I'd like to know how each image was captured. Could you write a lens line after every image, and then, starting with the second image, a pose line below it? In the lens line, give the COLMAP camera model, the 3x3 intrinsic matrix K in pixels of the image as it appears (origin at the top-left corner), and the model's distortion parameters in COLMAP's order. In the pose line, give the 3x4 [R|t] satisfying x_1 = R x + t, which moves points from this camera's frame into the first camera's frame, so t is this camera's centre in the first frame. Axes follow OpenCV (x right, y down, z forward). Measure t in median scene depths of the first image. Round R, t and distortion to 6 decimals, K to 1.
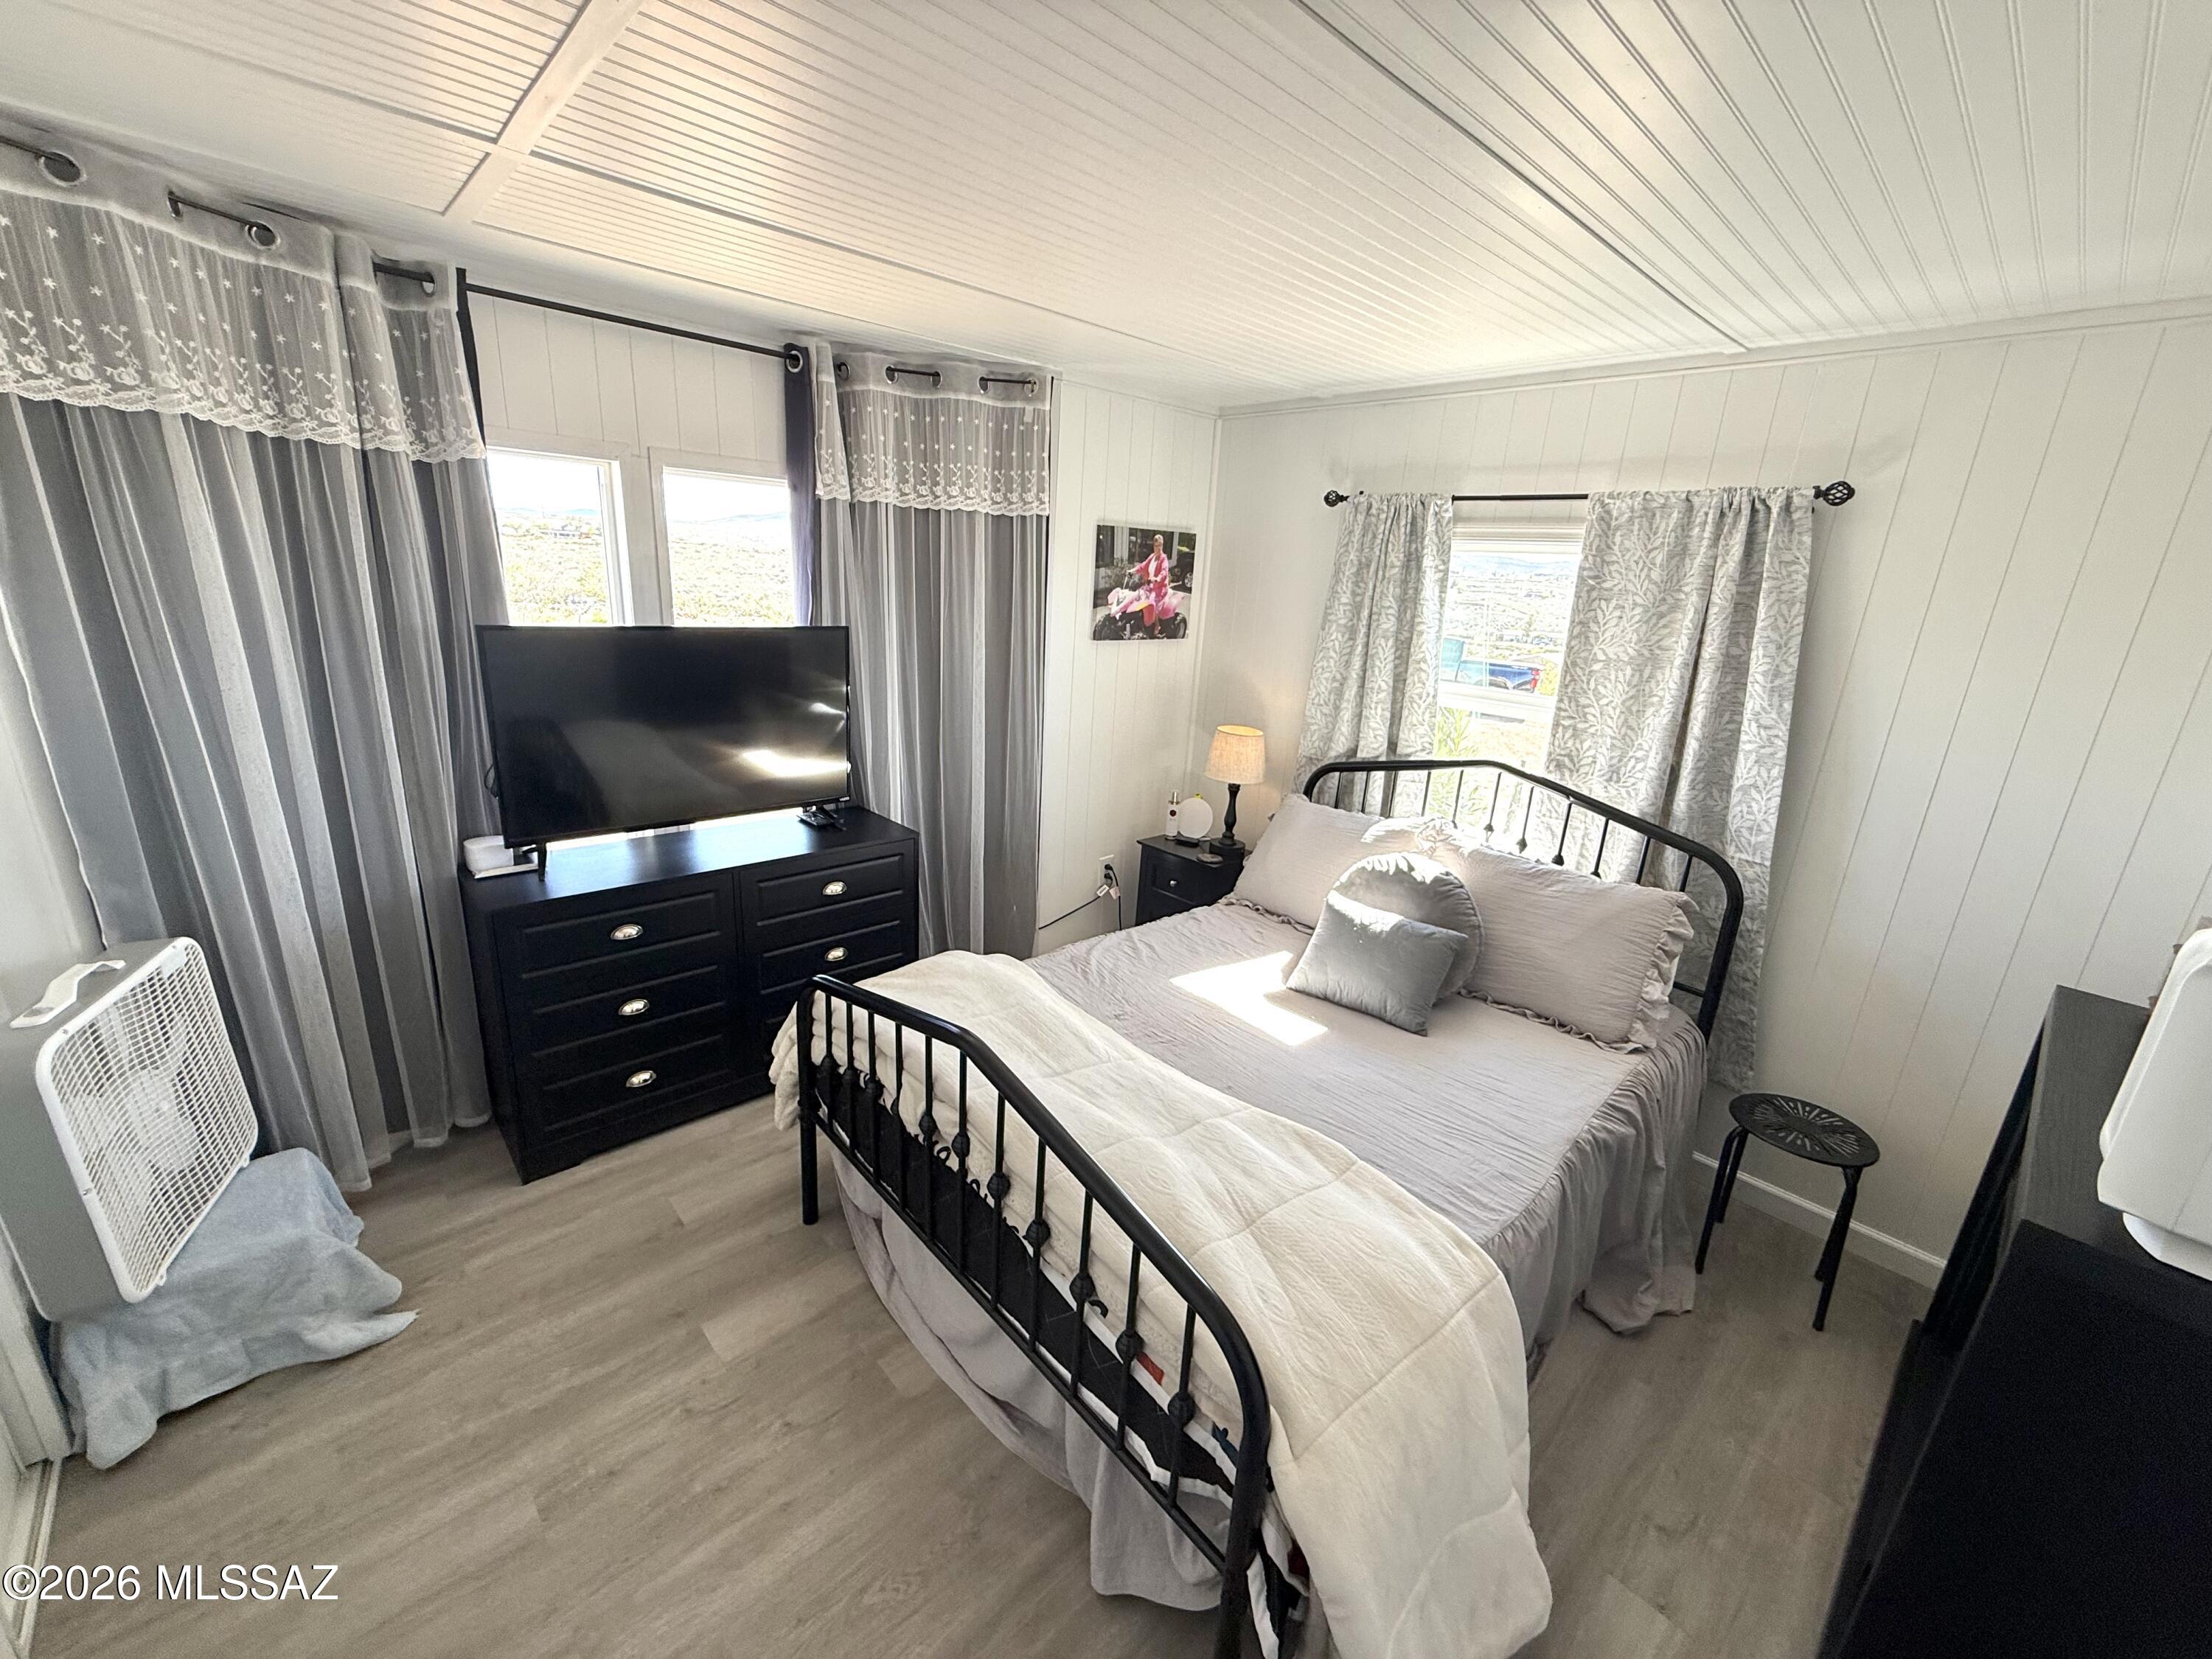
lens RADIAL K [[883.7, 0, 1106.0], [0, 883.7, 829.5], [0, 0, 1]] dist [0.000447, -0.000116]
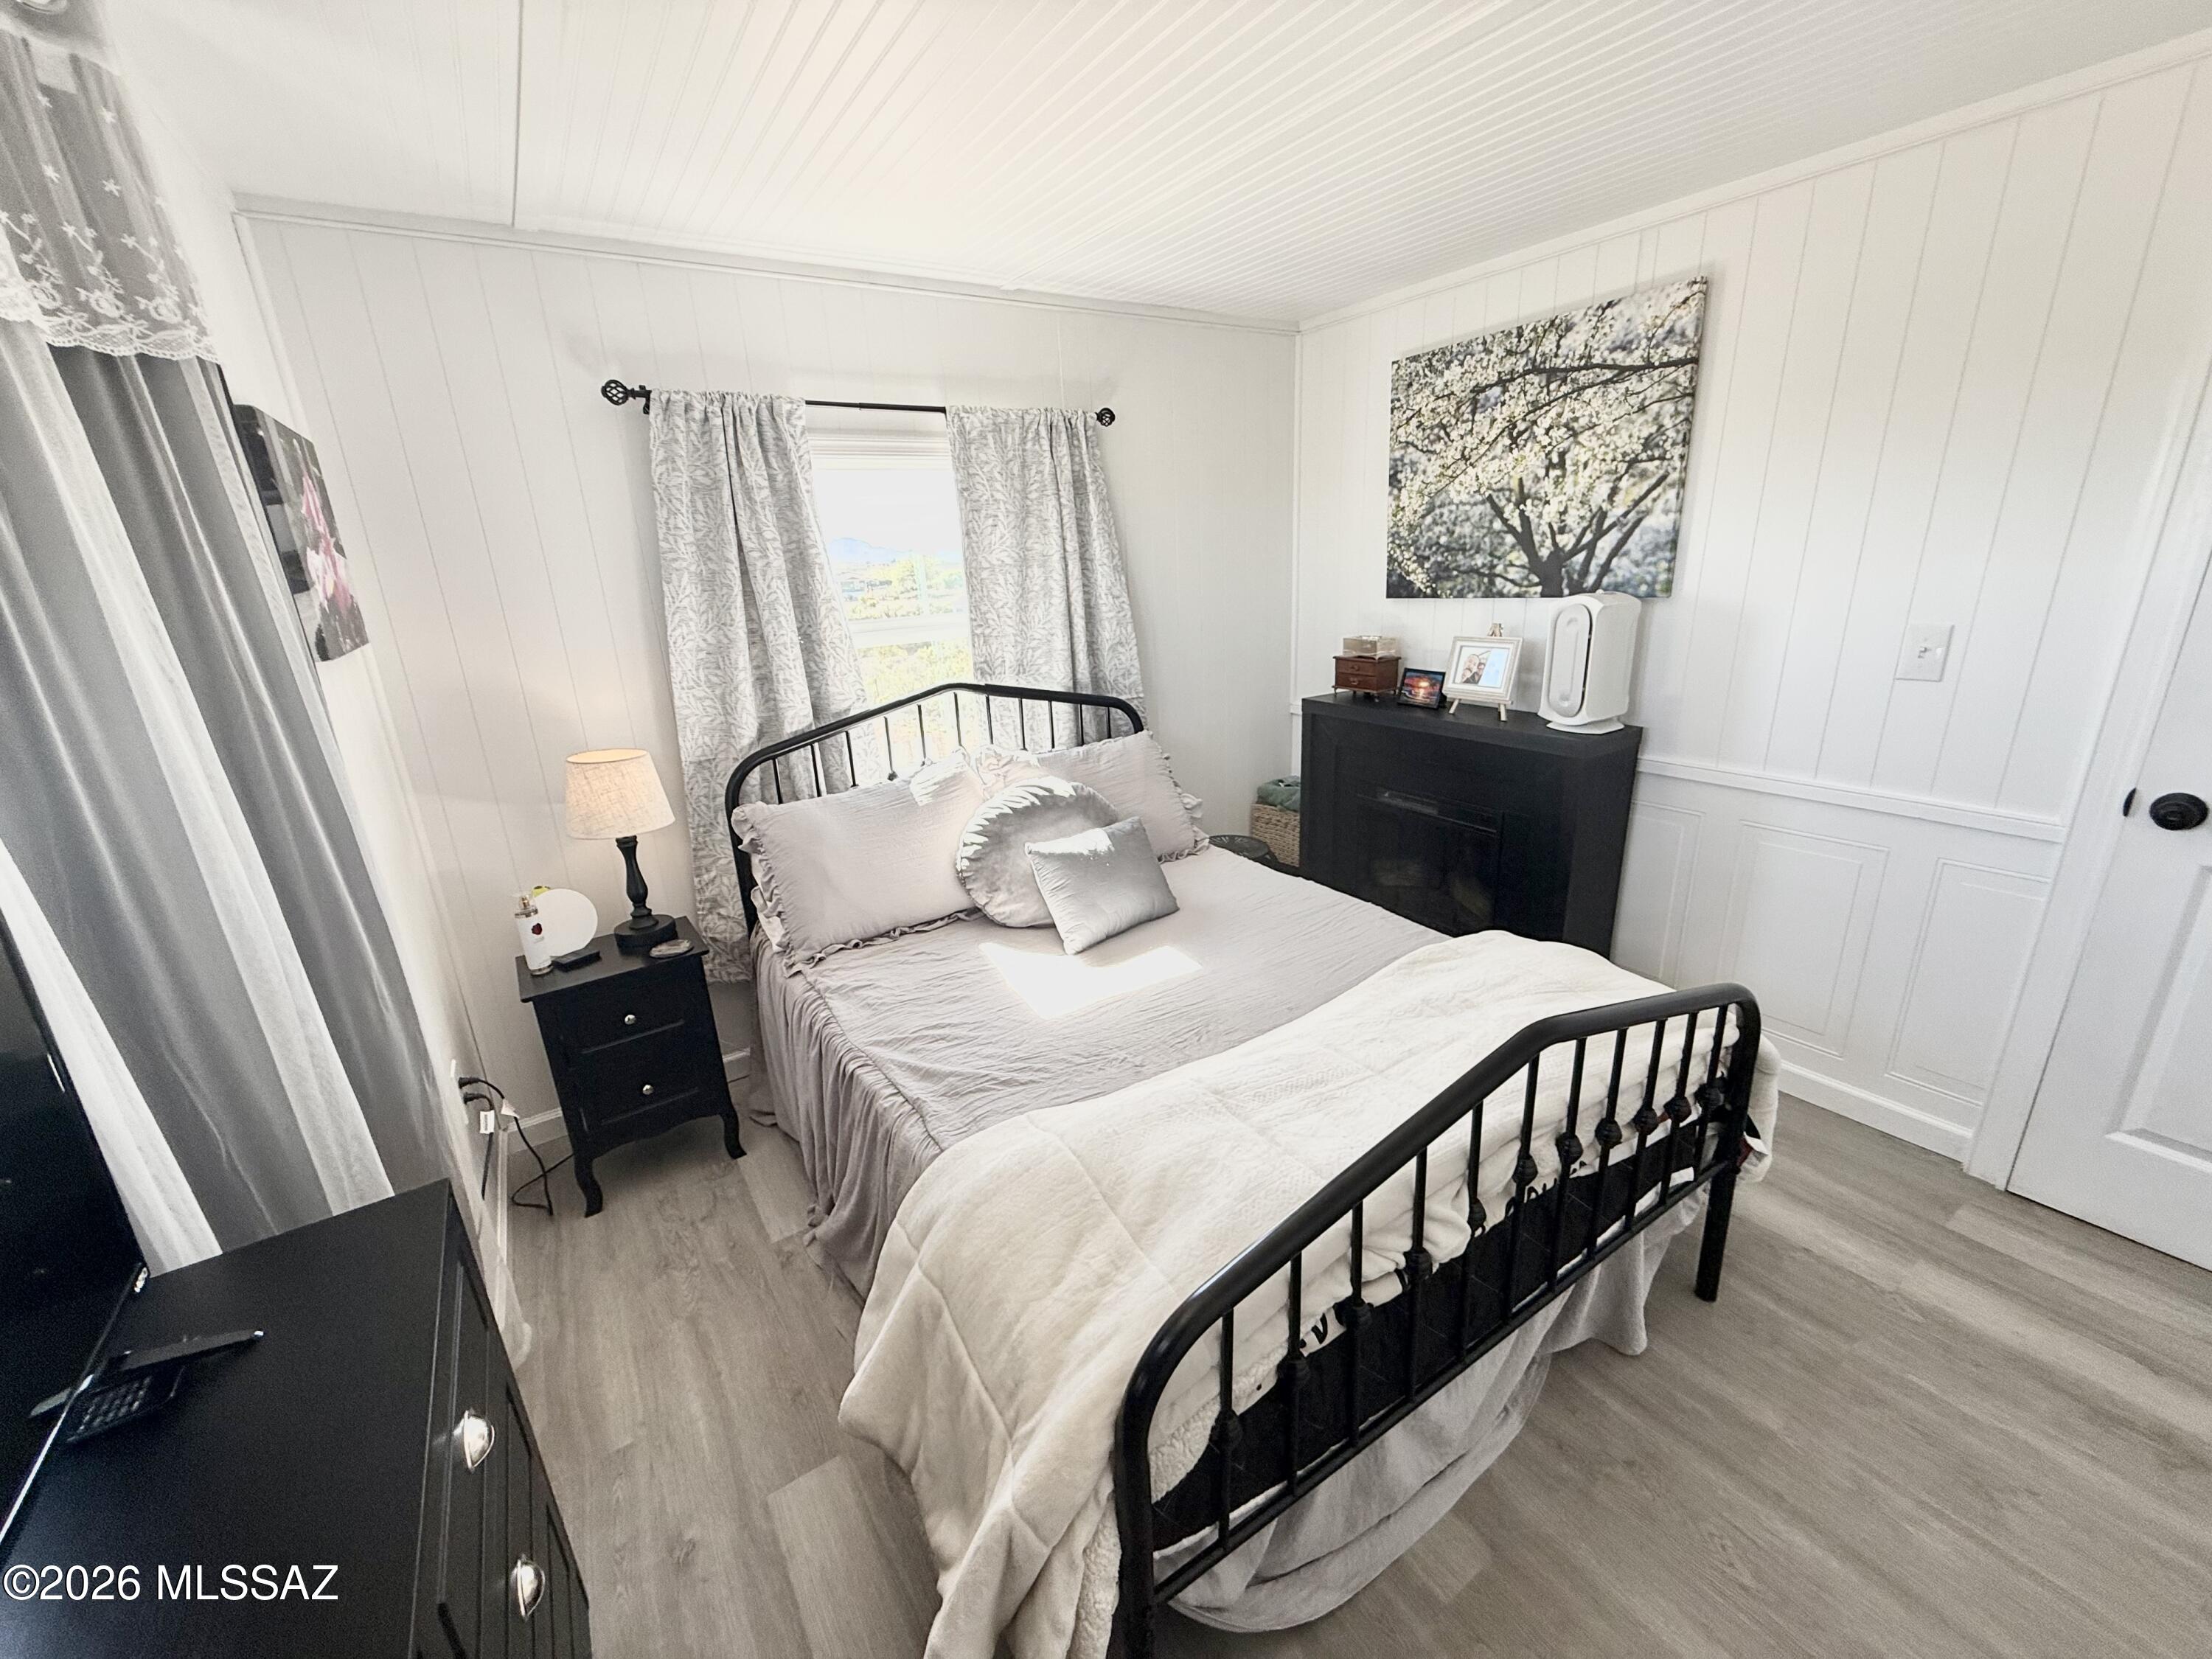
lens RADIAL K [[883.7, 0, 1106.0], [0, 883.7, 829.5], [0, 0, 1]] dist [0.000447, -0.000116]
pose [[0.157843, -0.358842, 0.919955, -0.543547], [0.332962, 0.896416, 0.292532, -0.177086], [-0.929635, 0.260136, 0.260974, 0.684746]]
